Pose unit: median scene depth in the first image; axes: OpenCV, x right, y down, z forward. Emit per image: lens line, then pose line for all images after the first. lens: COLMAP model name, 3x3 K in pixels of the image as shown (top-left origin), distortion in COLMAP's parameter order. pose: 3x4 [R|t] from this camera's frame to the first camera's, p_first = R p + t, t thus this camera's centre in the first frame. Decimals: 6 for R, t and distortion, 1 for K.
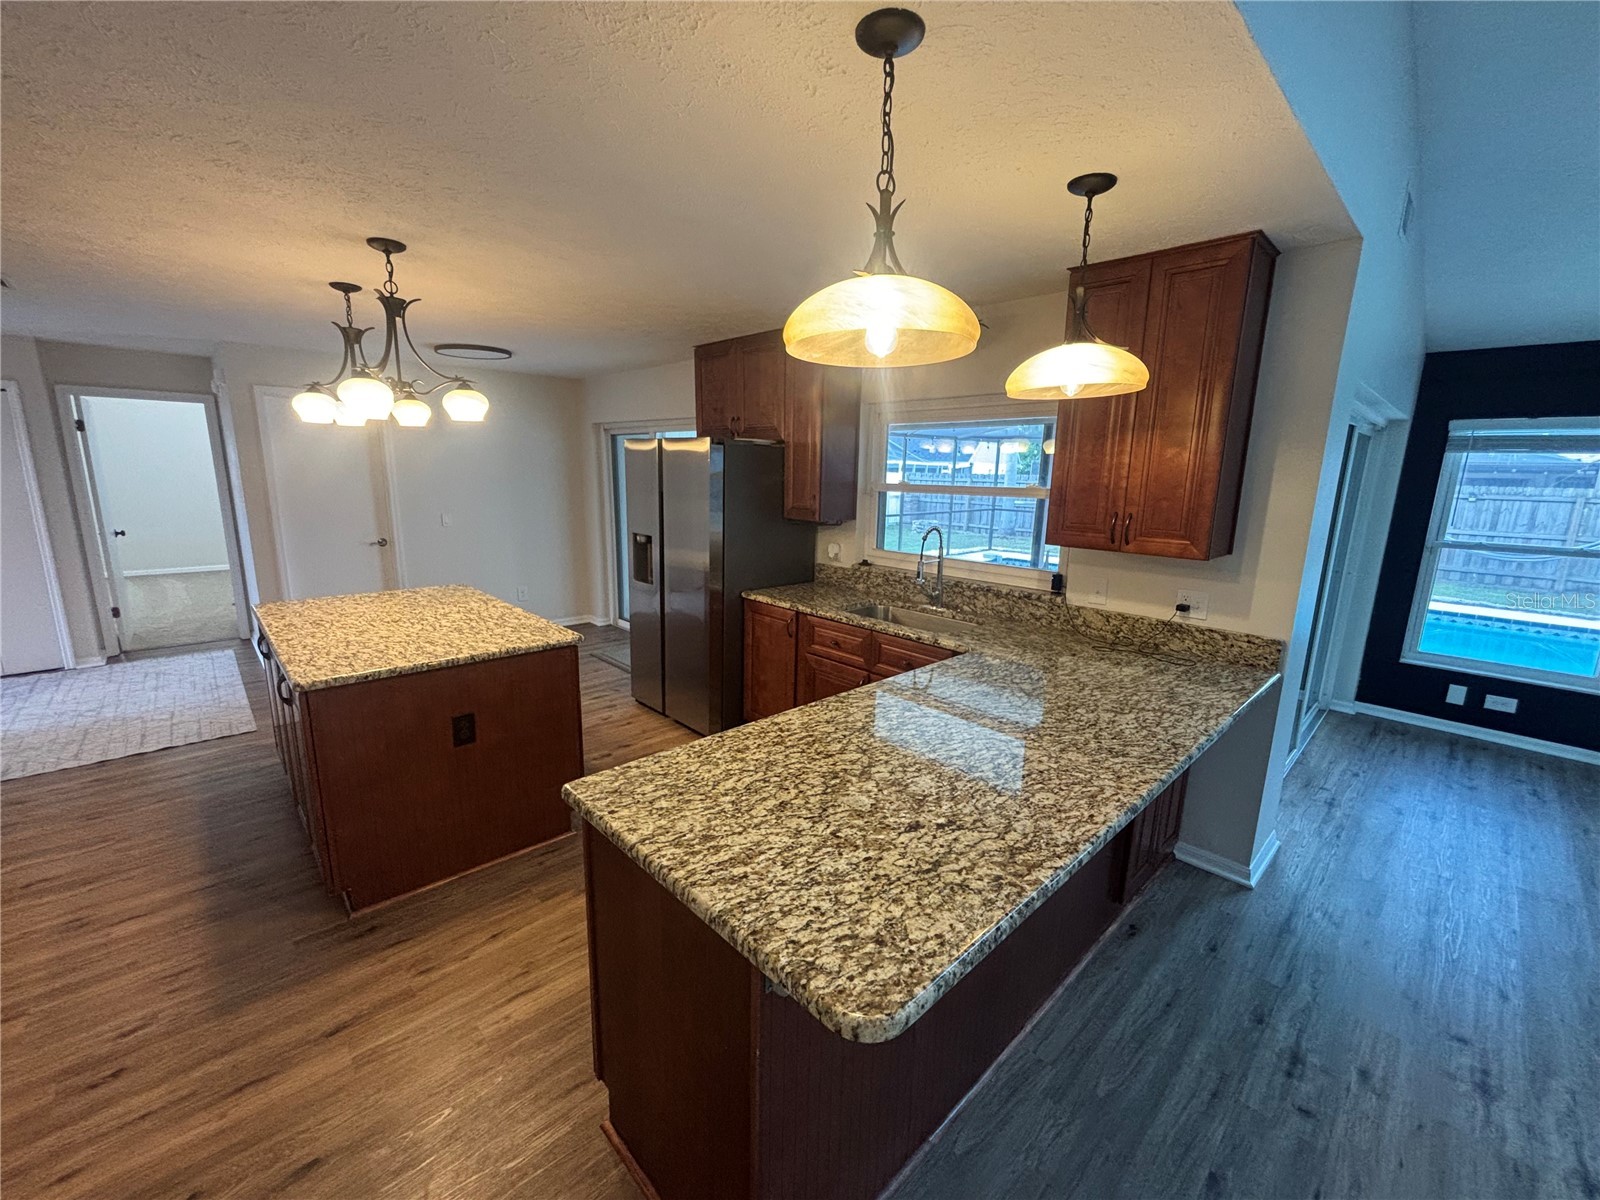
lens RADIAL K [[645.0, 0, 802.8], [0, 645.0, 603.0], [0, 0, 1]] dist [0.005582, -0.002513]
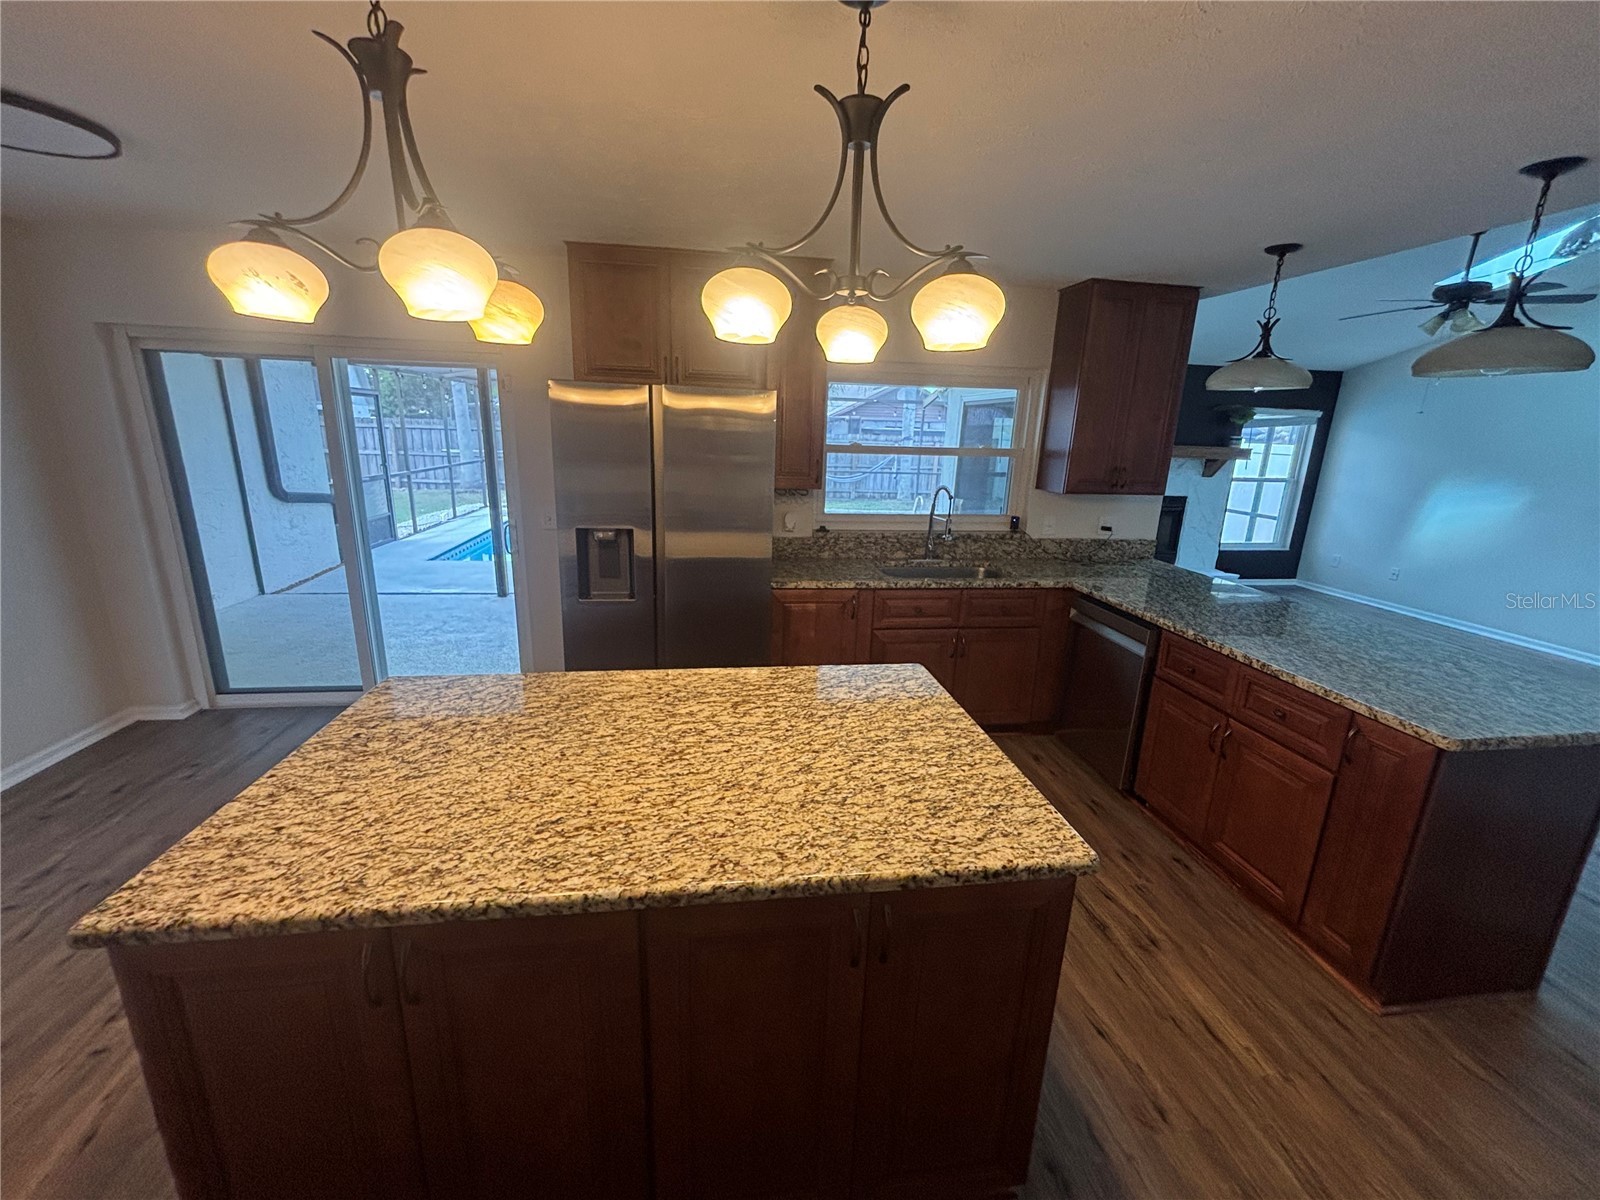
lens RADIAL K [[645.0, 0, 794.1], [0, 645.0, 594.7], [0, 0, 1]] dist [0.005582, -0.002513]
pose [[0.583414, -0.204049, 0.786124, -1.011835], [0.147259, 0.978458, 0.144685, -0.161289], [-0.798713, 0.031353, 0.600895, 0.665675]]
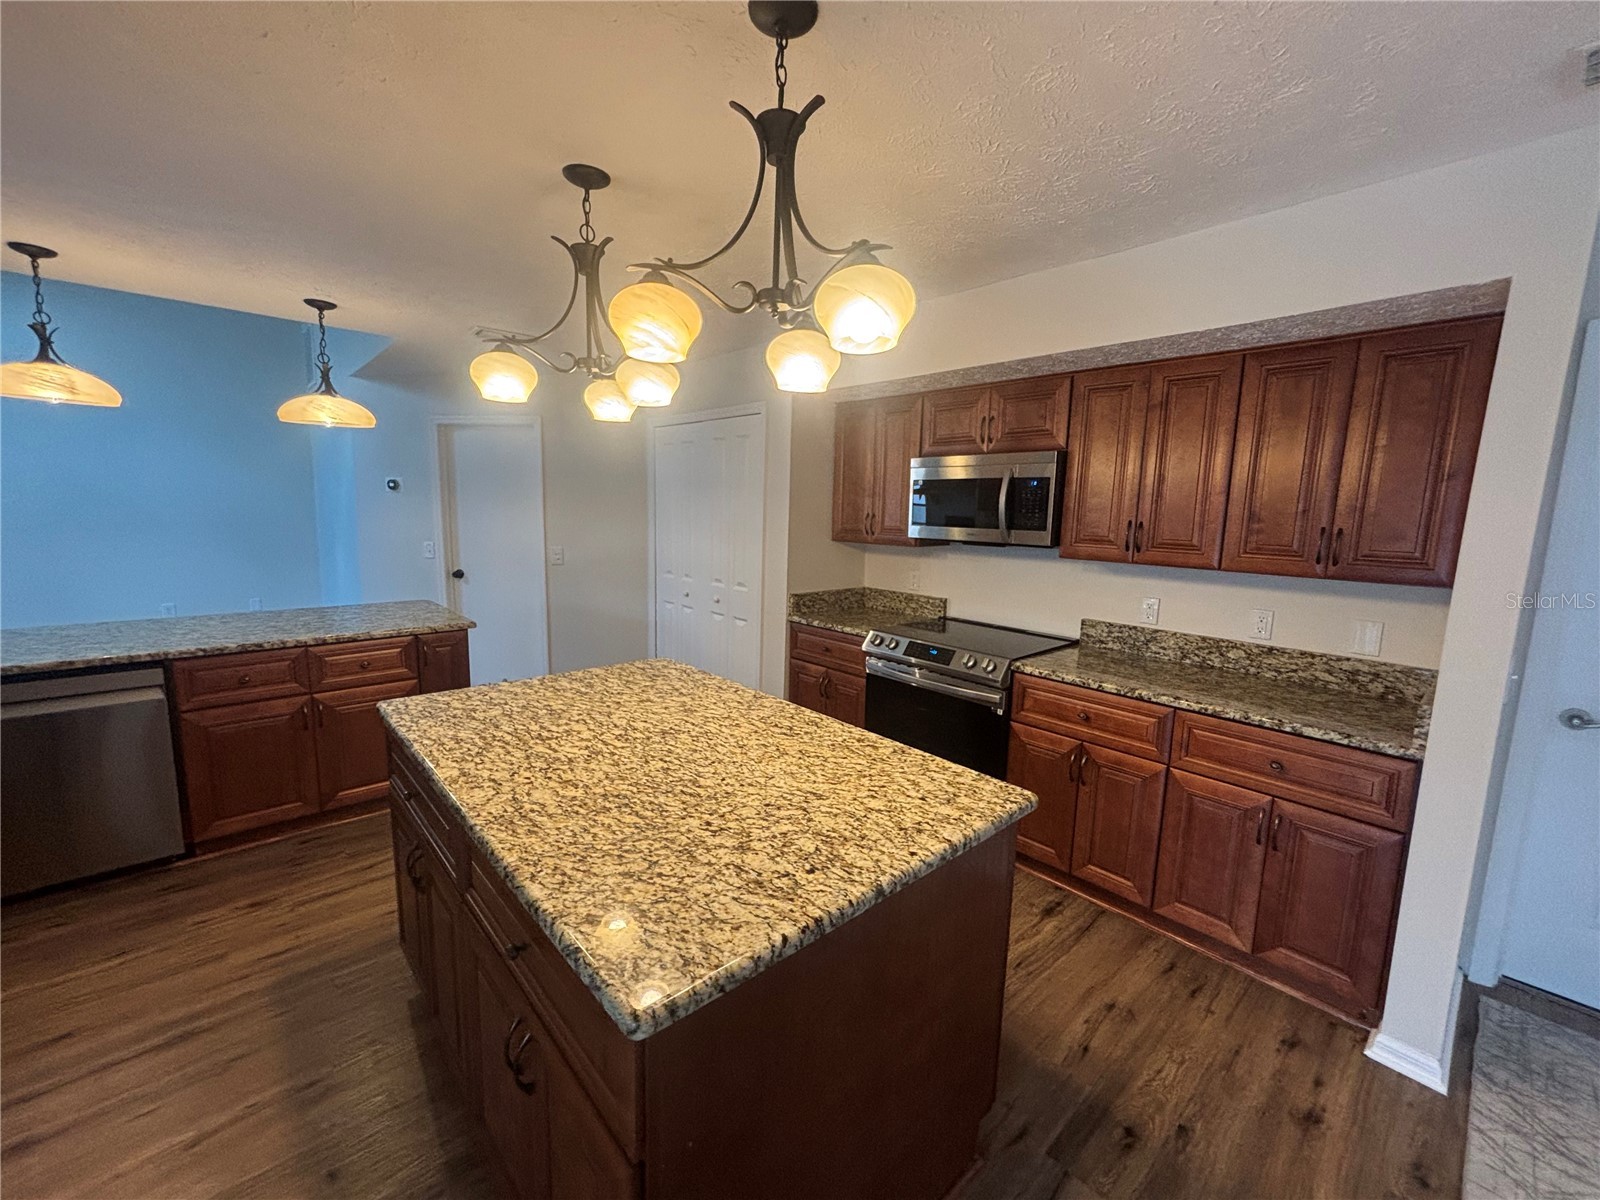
lens RADIAL K [[645.0, 0, 798.1], [0, 645.0, 596.1], [0, 0, 1]] dist [0.005582, -0.002513]
pose [[-0.998692, -0.047059, 0.019977, -0.812647], [-0.037570, 0.940585, 0.337472, -0.316427], [-0.034671, 0.336280, -0.941124, 1.619143]]
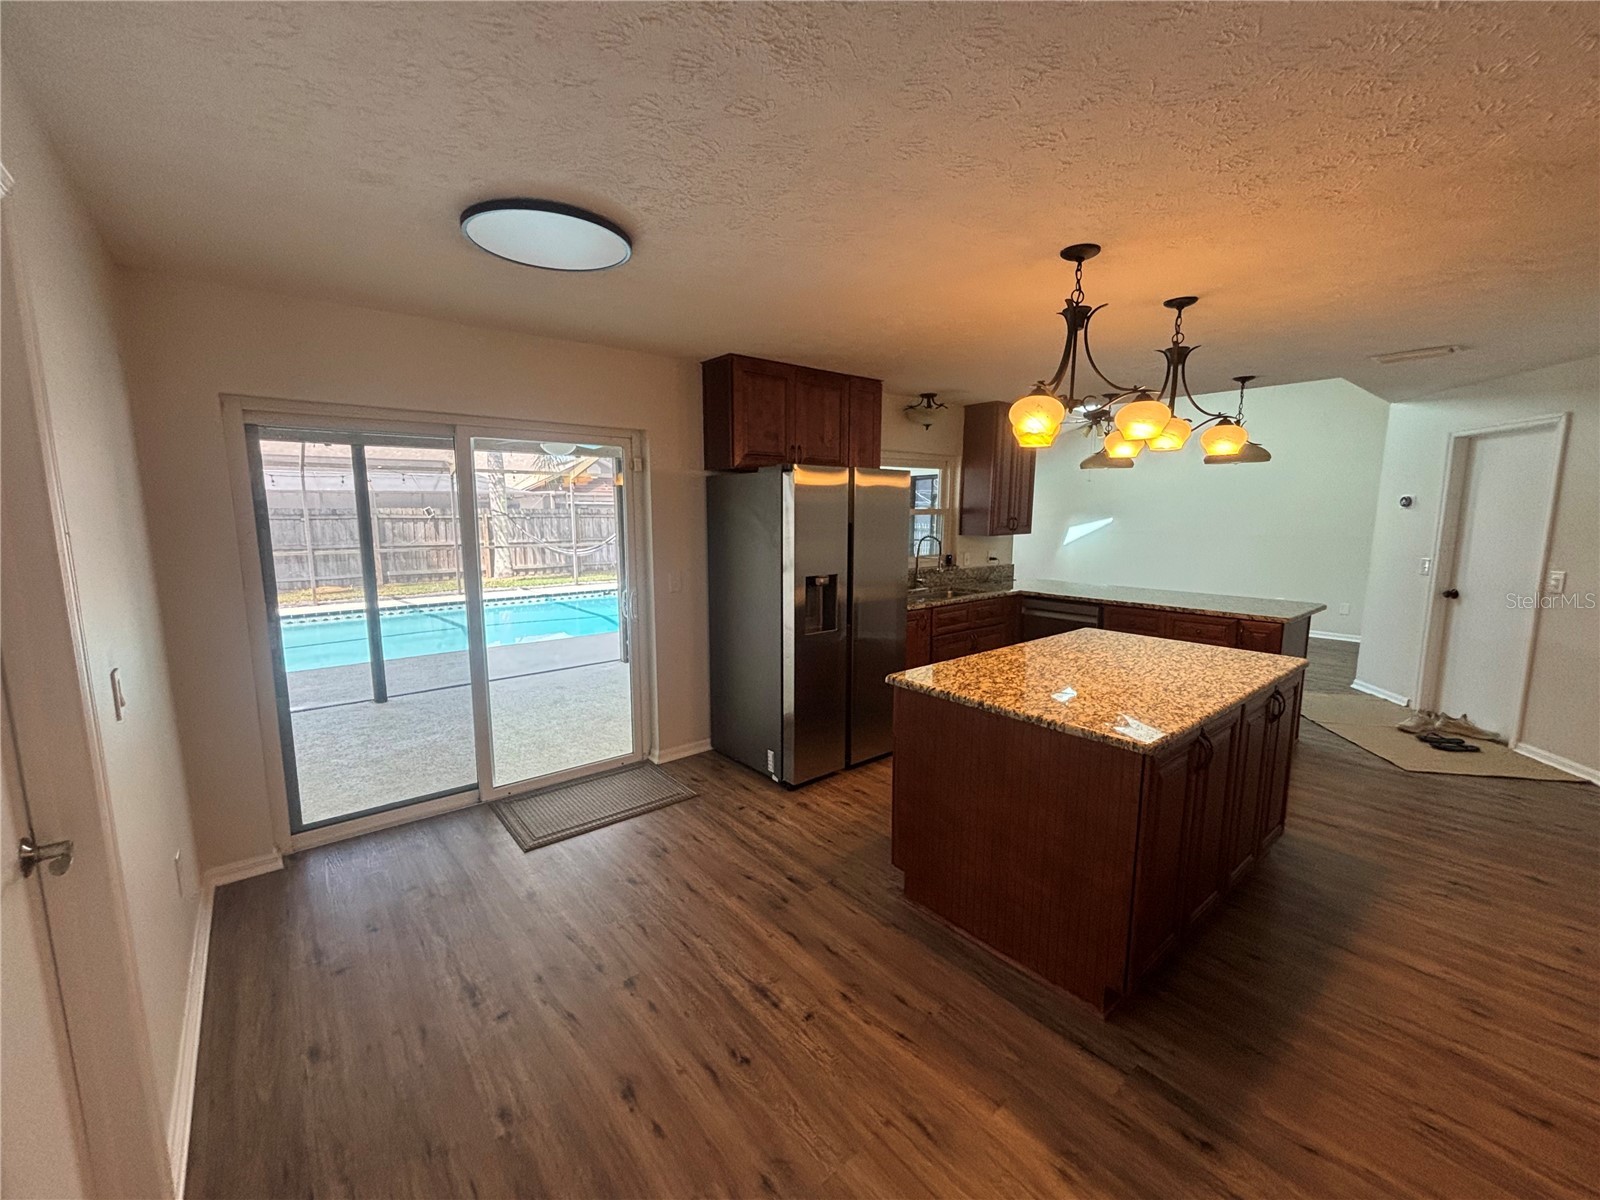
lens RADIAL K [[645.0, 0, 795.0], [0, 645.0, 600.8], [0, 0, 1]] dist [0.005582, -0.002513]
pose [[0.071425, -0.160886, 0.984385, -1.645249], [0.205134, 0.968179, 0.143353, -0.305099], [-0.976124, 0.191692, 0.102156, 1.430425]]
